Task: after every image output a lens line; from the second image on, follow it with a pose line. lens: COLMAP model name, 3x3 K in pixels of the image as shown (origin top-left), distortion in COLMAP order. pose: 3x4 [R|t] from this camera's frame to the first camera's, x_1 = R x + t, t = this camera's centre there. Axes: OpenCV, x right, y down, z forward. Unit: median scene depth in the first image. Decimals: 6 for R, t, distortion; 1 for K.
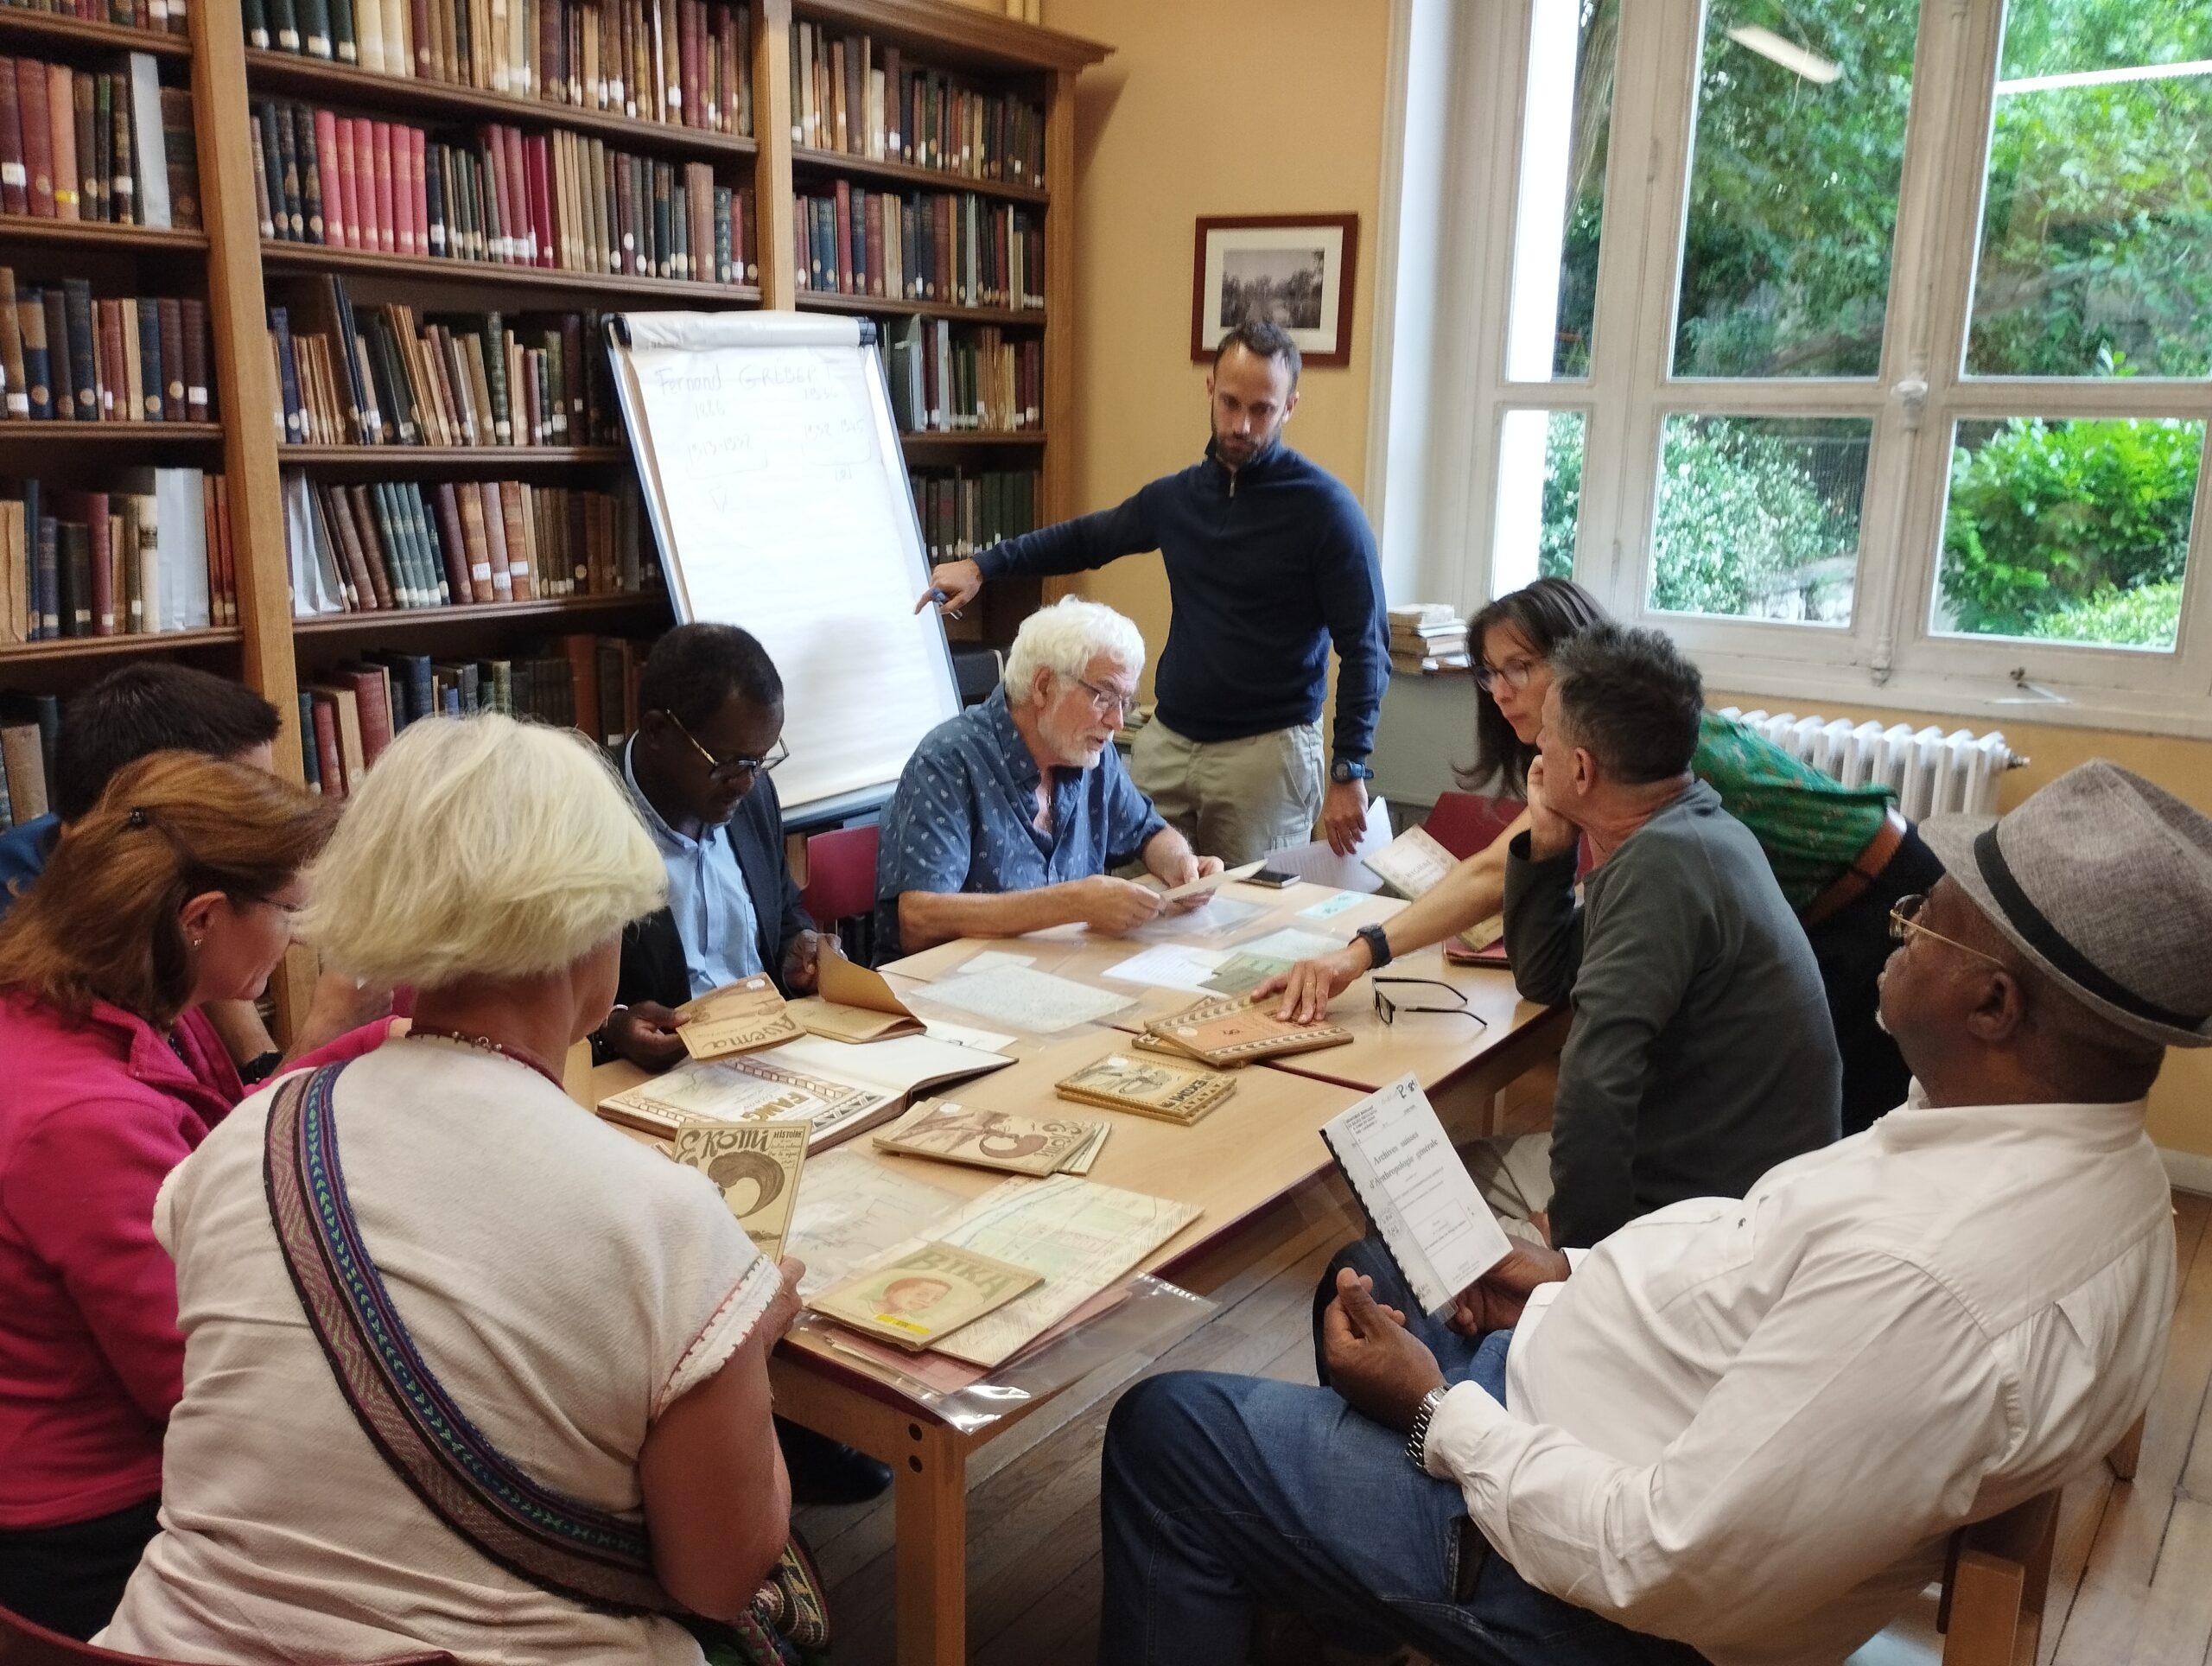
lens RADIAL K [[1939.1, 0, 1106.0], [0, 1939.1, 833.0], [0, 0, 1]] dist [0.078392, -0.104068]
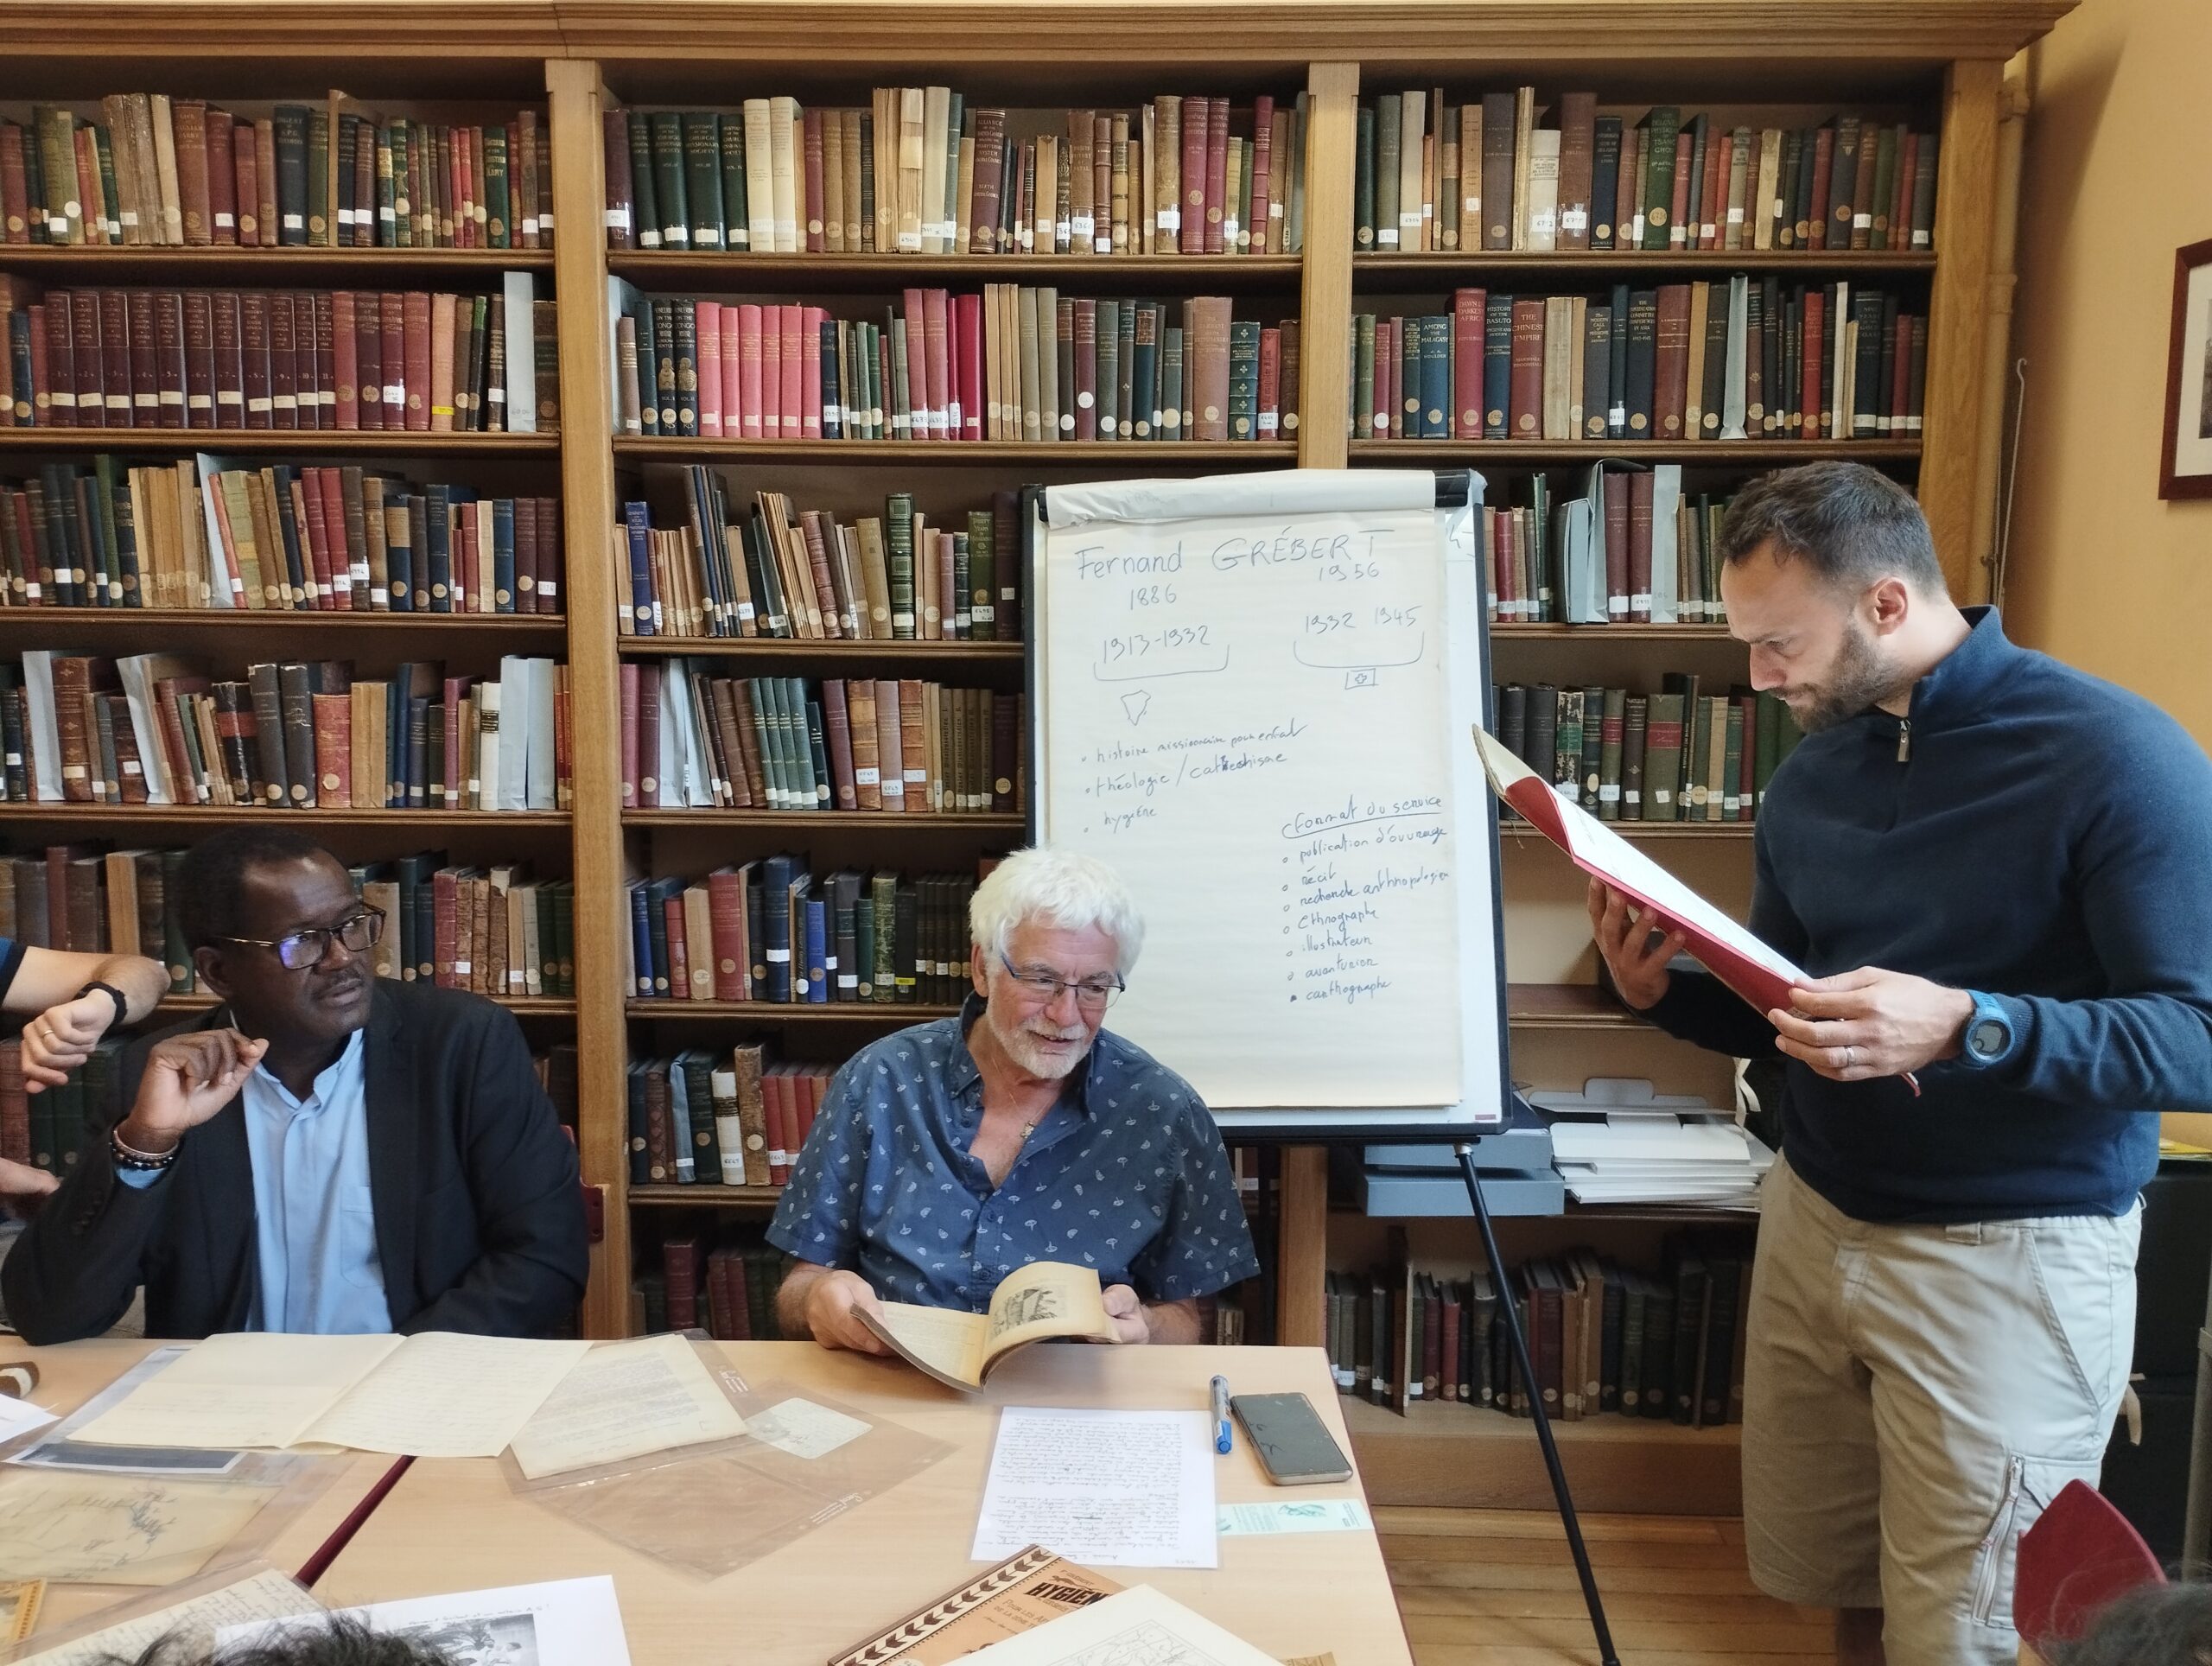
lens RADIAL K [[1939.1, 0, 1106.0], [0, 1939.1, 833.0], [0, 0, 1]] dist [0.078392, -0.104068]
pose [[0.534452, 0.084560, -0.840958, 0.501217], [-0.175850, 0.984334, -0.012781, -0.117723], [0.826703, 0.154714, 0.540949, 0.619705]]
